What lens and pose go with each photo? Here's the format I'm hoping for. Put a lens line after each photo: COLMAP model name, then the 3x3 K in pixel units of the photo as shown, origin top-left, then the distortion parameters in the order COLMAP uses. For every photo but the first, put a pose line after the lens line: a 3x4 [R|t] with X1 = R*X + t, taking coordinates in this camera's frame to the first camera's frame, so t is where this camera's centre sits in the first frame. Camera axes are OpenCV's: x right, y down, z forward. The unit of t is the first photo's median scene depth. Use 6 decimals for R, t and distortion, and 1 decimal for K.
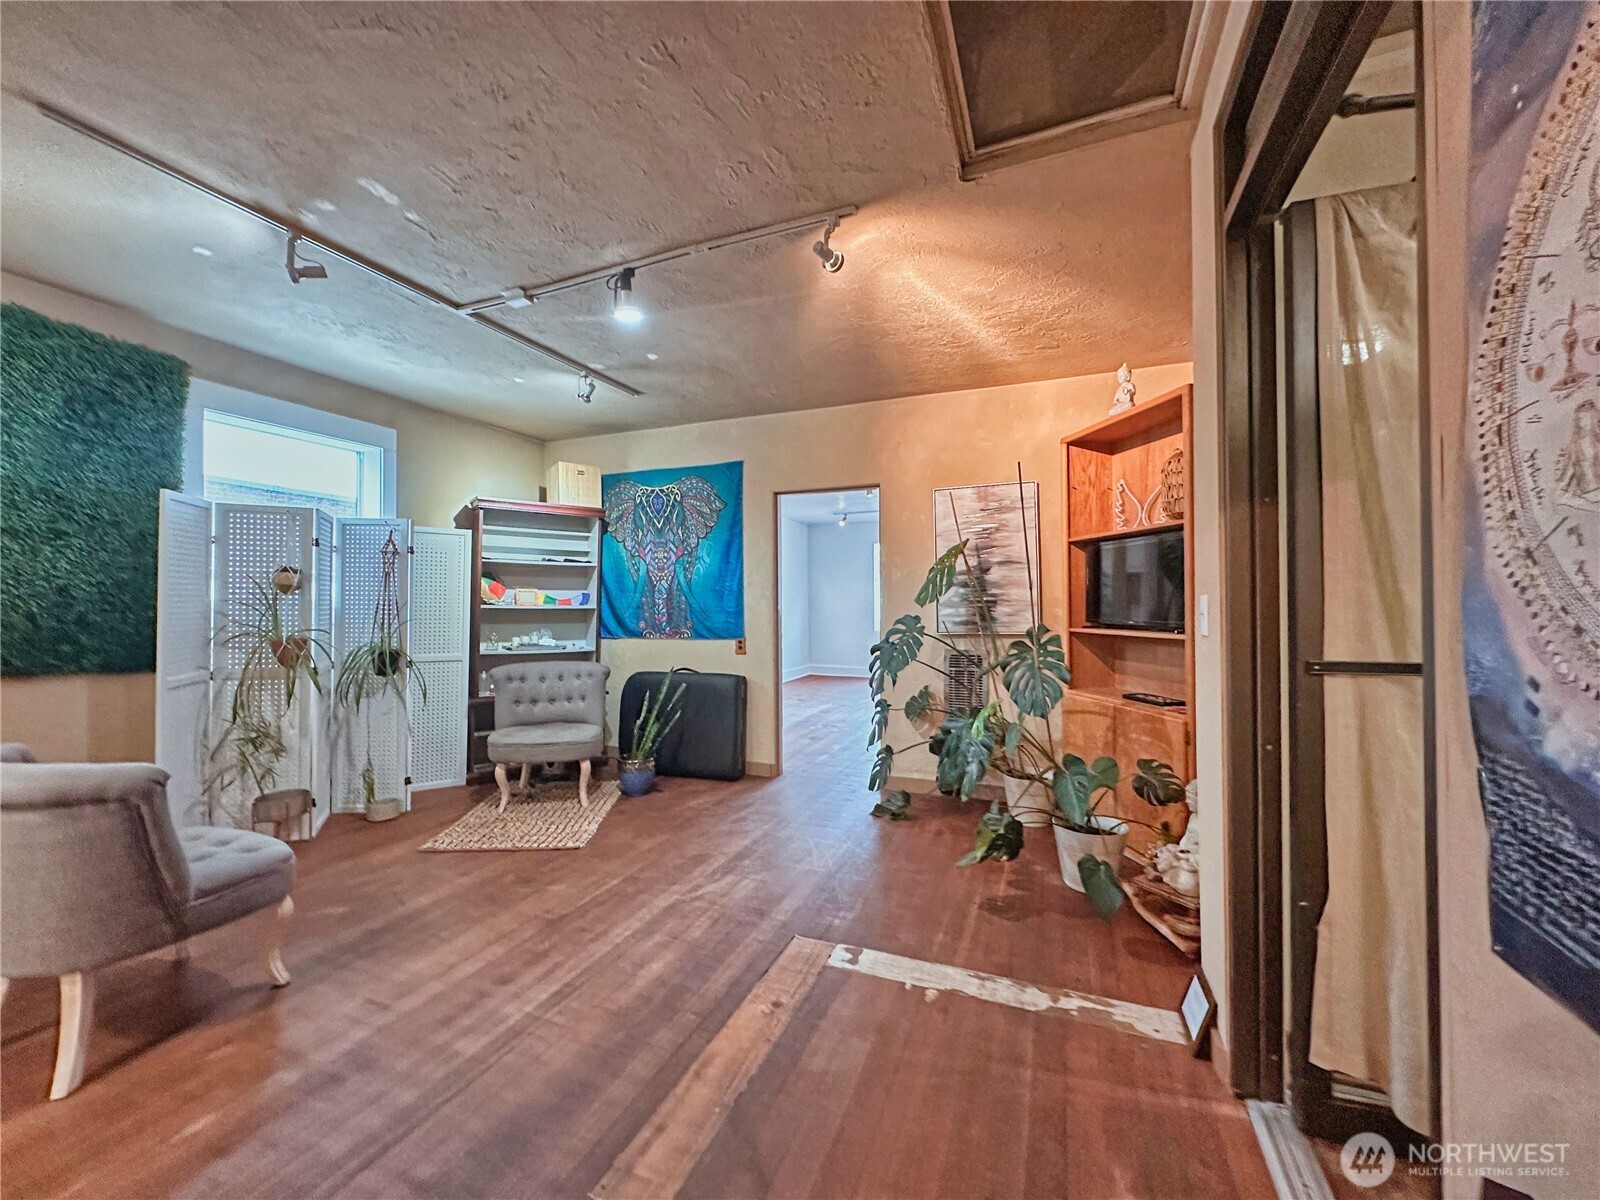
lens RADIAL K [[633.6, 0, 798.2], [0, 633.6, 597.1], [0, 0, 1]] dist [-0.000272, -0.000231]
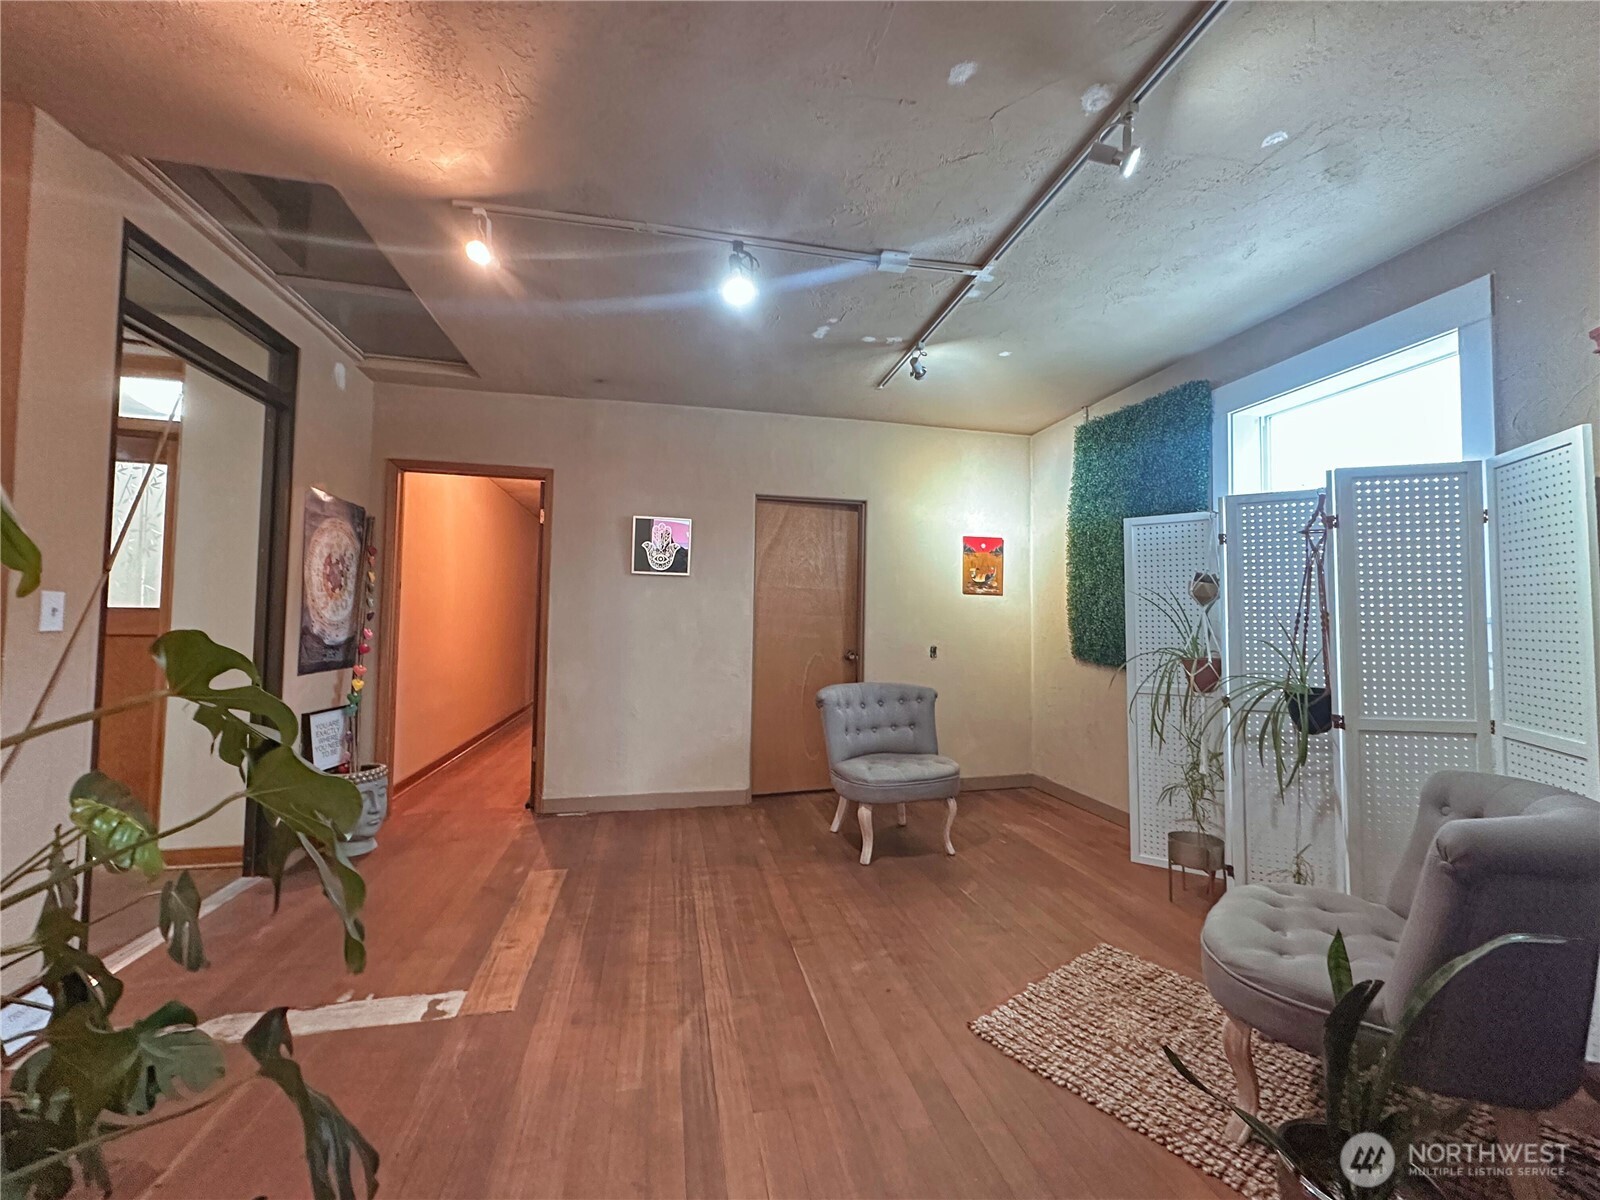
lens RADIAL K [[633.6, 0, 793.1], [0, 633.6, 596.3], [0, 0, 1]] dist [-0.000272, -0.000231]
pose [[-0.825124, -0.033019, -0.563986, 0.186851], [-0.005973, 0.998745, -0.049733, 0.040746], [0.564920, -0.037667, -0.824286, 1.980617]]
